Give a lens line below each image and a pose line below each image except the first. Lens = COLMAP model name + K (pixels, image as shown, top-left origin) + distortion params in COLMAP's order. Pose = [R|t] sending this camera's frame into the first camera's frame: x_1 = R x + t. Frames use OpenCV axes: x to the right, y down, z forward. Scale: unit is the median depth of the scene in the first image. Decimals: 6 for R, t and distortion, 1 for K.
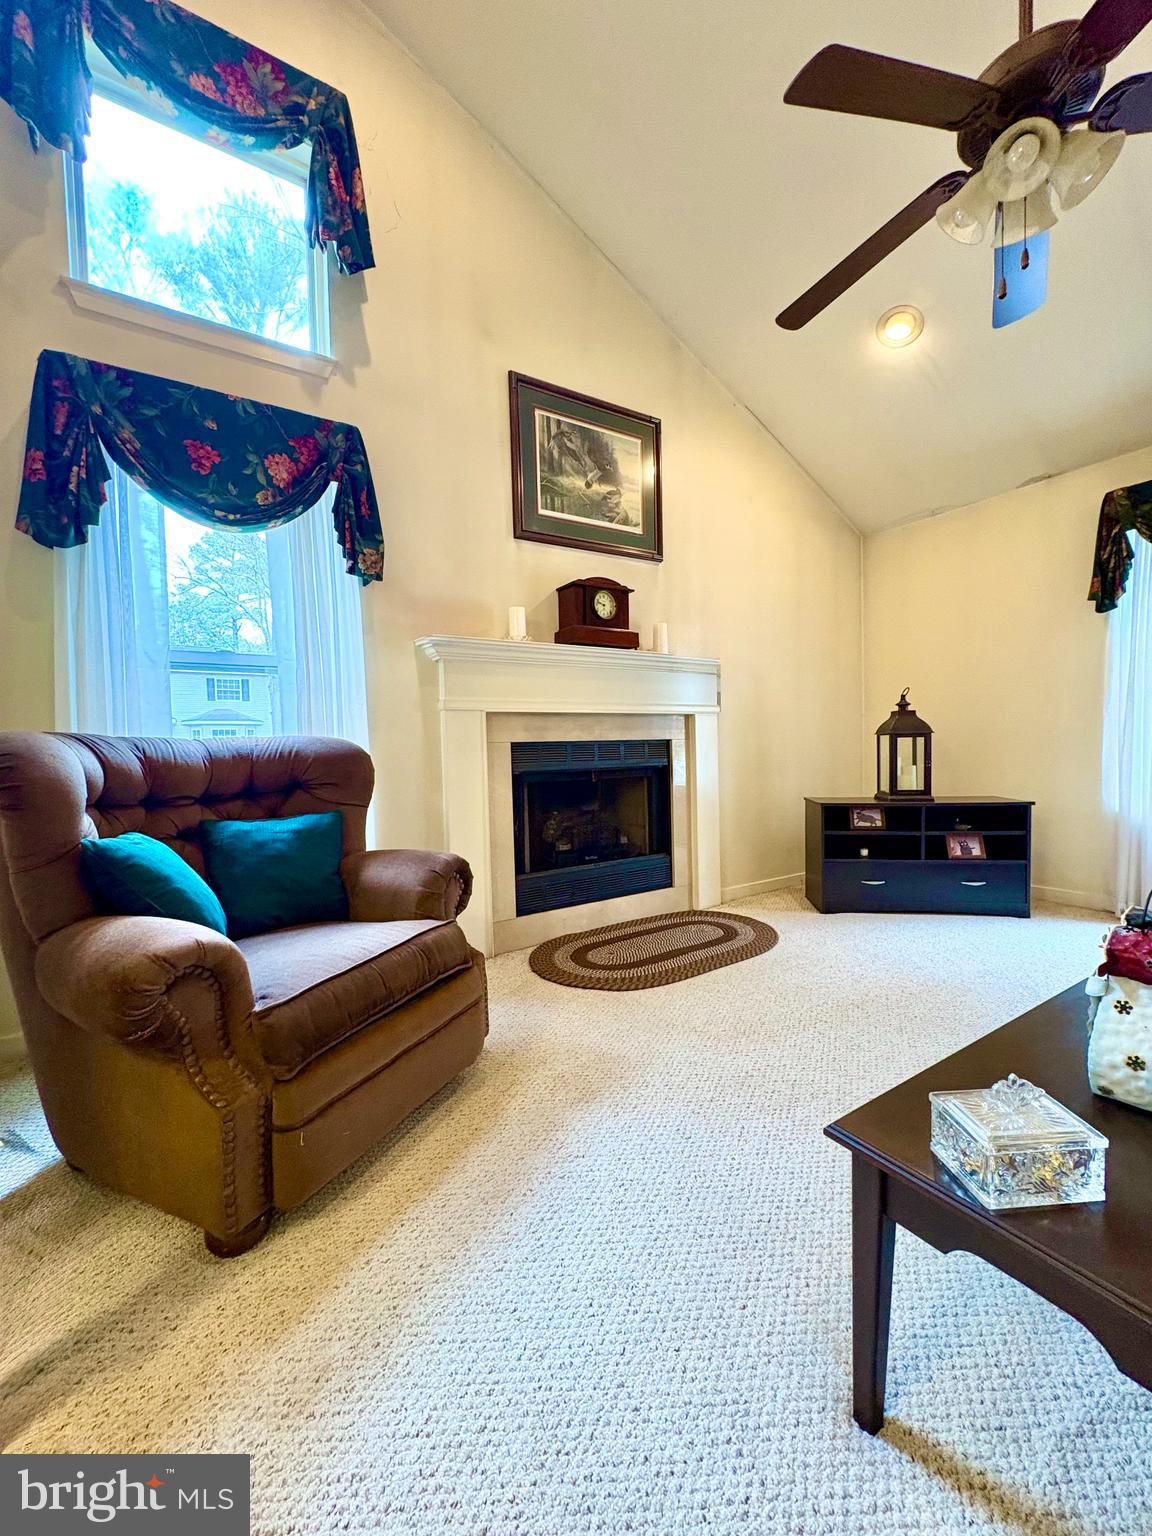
lens RADIAL K [[603.5, 0, 546.8], [0, 603.5, 759.4], [0, 0, 1]] dist [-0.001841, 0.000932]
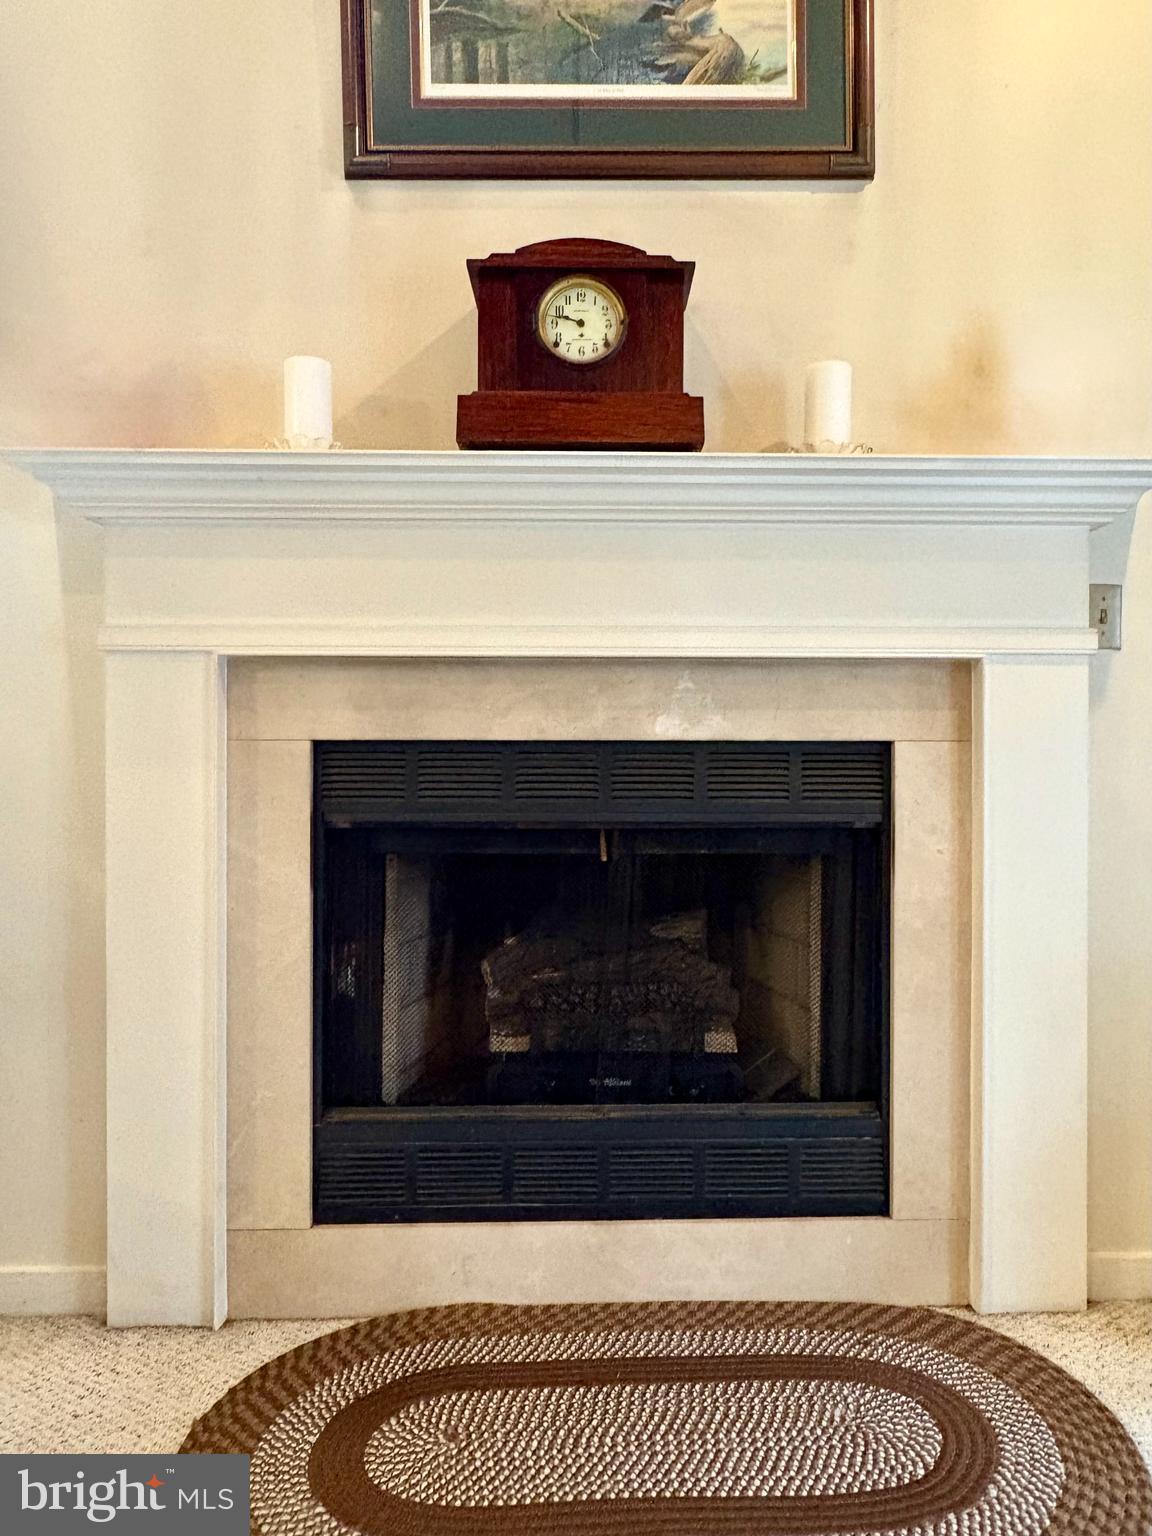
lens RADIAL K [[1047.5, 0, 569.0], [0, 1047.5, 765.3], [0, 0, 1]] dist [-0.001577, -0.000775]
pose [[0.869626, 0.027013, -0.492971, 0.375758], [-0.031474, 0.999504, -0.000753, -0.017838], [0.492706, 0.016170, 0.870045, 0.515639]]
